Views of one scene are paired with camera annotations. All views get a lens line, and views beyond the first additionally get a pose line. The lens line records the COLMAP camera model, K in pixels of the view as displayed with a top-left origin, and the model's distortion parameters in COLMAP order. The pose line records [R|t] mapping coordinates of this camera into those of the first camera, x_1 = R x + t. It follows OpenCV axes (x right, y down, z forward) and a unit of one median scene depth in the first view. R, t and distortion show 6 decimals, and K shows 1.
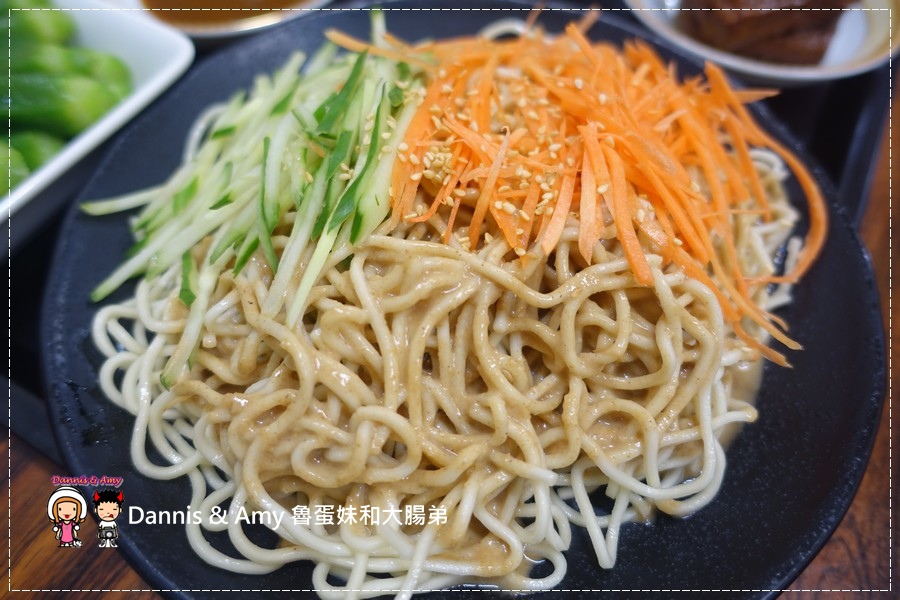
lens RADIAL K [[613.6, 0, 448.8], [0, 613.6, 296.6], [0, 0, 1]] dist [-0.000666, 0.000404]
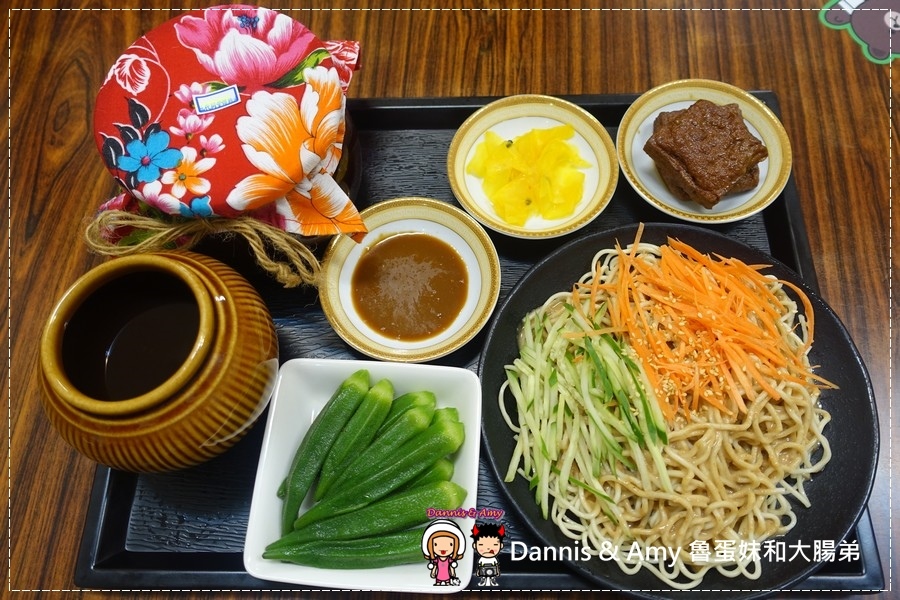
lens RADIAL K [[673.9, 0, 449.2], [0, 673.9, 305.7], [0, 0, 1]] dist [0.002934, -0.002310]
pose [[0.871936, -0.472856, 0.127025, -0.888657], [0.448704, 0.875534, 0.179181, -1.284349], [-0.195941, -0.099238, 0.975581, -1.175853]]
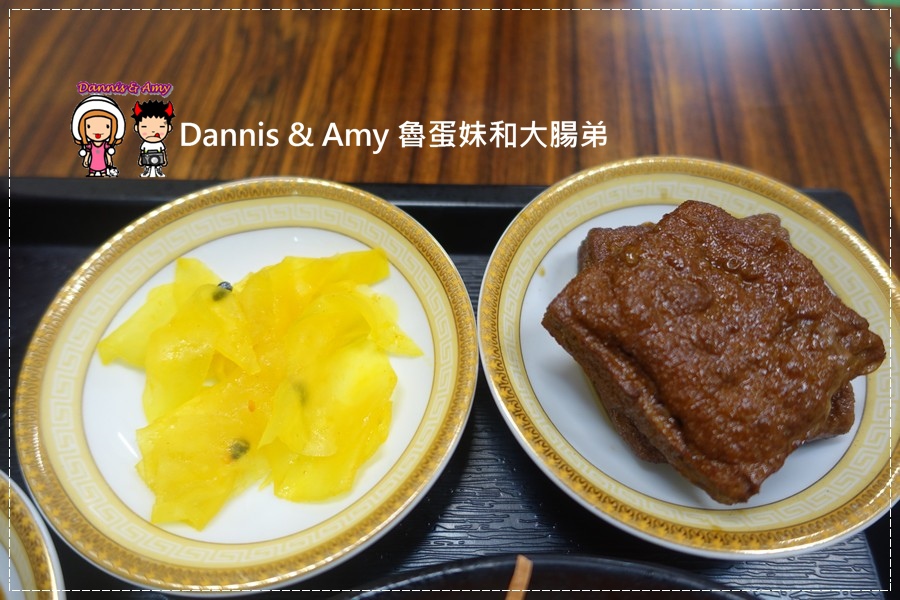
lens RADIAL K [[613.6, 0, 450.7], [0, 613.6, 298.6], [0, 0, 1]] dist [-0.000666, 0.000404]
pose [[0.883050, -0.421201, 0.206910, 0.249978], [0.418354, 0.906330, 0.059541, -1.131161], [-0.212607, 0.033984, 0.976547, 0.687625]]
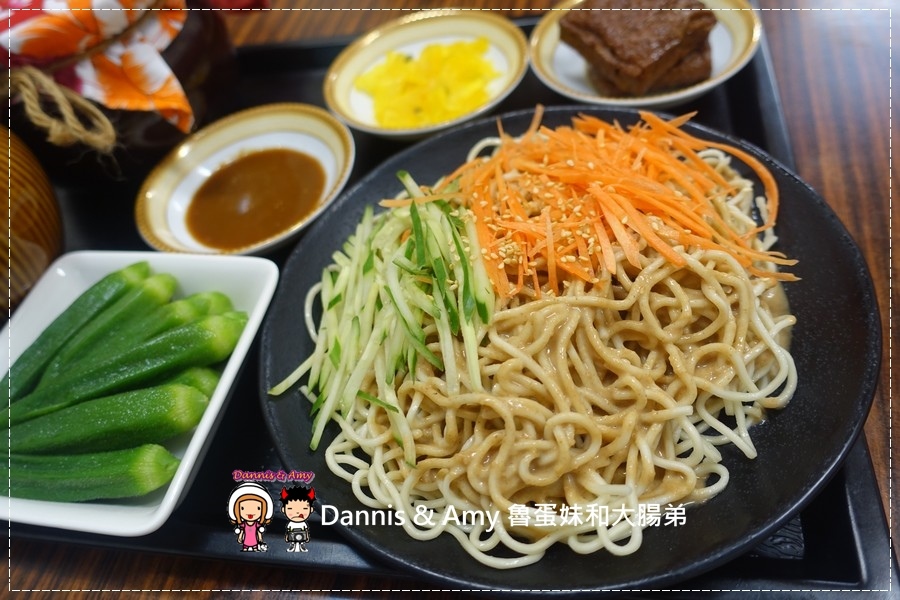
lens RADIAL K [[673.9, 0, 443.7], [0, 673.9, 298.9], [0, 0, 1]] dist [0.002934, -0.002310]
pose [[0.910446, -0.409489, 0.058359, -0.300770], [0.413484, 0.897316, -0.154450, 0.059479], [0.010879, 0.164749, 0.986275, -0.535735]]
